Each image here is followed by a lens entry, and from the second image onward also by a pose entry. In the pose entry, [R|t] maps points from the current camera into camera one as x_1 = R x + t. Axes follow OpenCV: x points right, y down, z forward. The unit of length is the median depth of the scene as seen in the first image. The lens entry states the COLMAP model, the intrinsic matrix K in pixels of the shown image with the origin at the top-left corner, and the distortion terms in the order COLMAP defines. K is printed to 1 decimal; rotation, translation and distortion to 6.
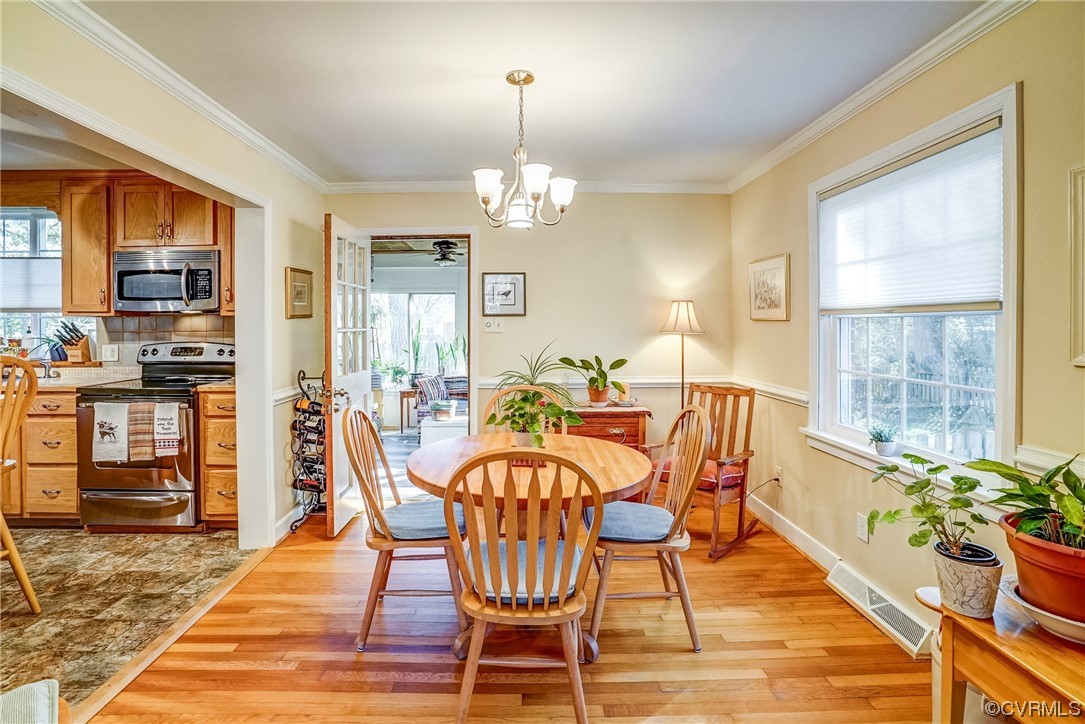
lens RADIAL K [[506.6, 0, 538.4], [0, 506.6, 335.7], [0, 0, 1]] dist [-0.034629, 0.001343]
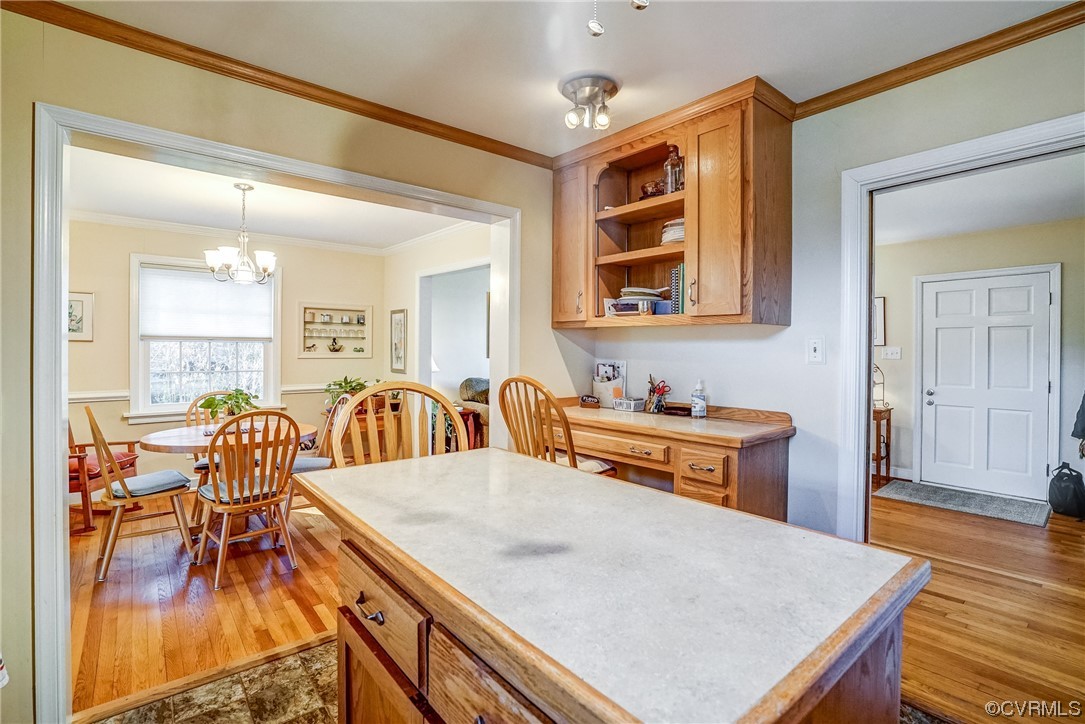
lens RADIAL K [[506.6, 0, 539.8], [0, 506.6, 352.6], [0, 0, 1]] dist [-0.034629, 0.001343]
pose [[-0.613383, -0.009238, 0.789731, -1.174595], [0.010107, 0.999758, 0.019545, -0.014846], [-0.789721, 0.019970, -0.613142, 0.797001]]
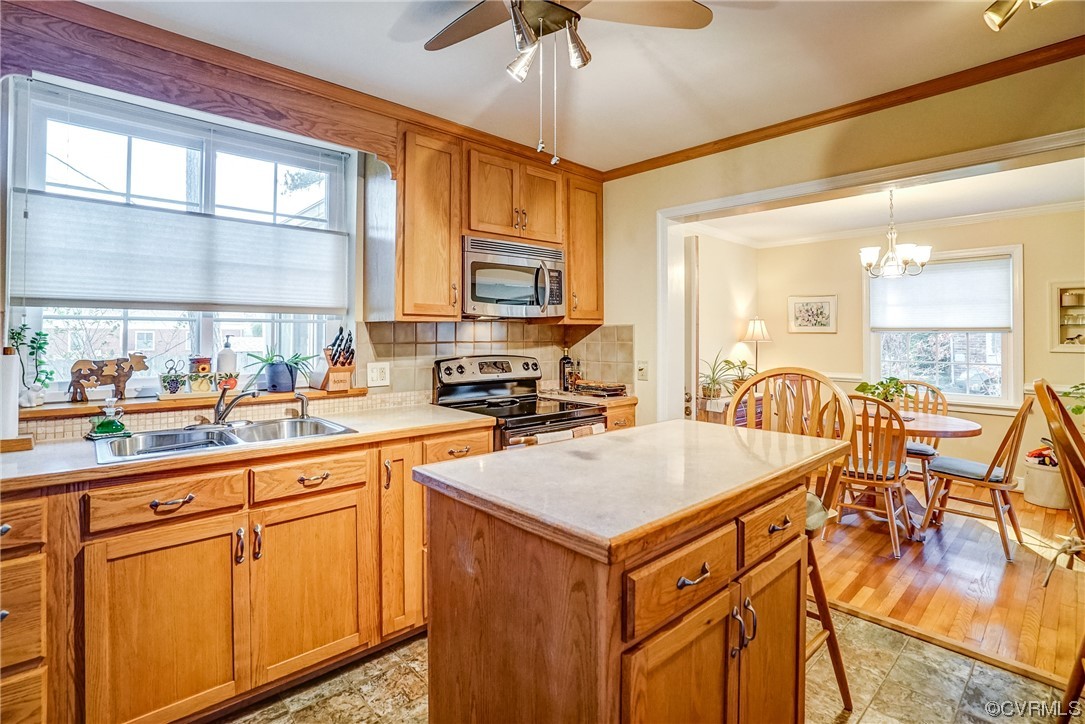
lens RADIAL K [[506.6, 0, 526.5], [0, 506.6, 333.6], [0, 0, 1]] dist [-0.034629, 0.001343]
pose [[0.755968, 0.005571, 0.654584, -1.291759], [0.006735, 0.999845, -0.016287, -0.009460], [-0.654573, 0.016722, 0.755814, 0.364190]]
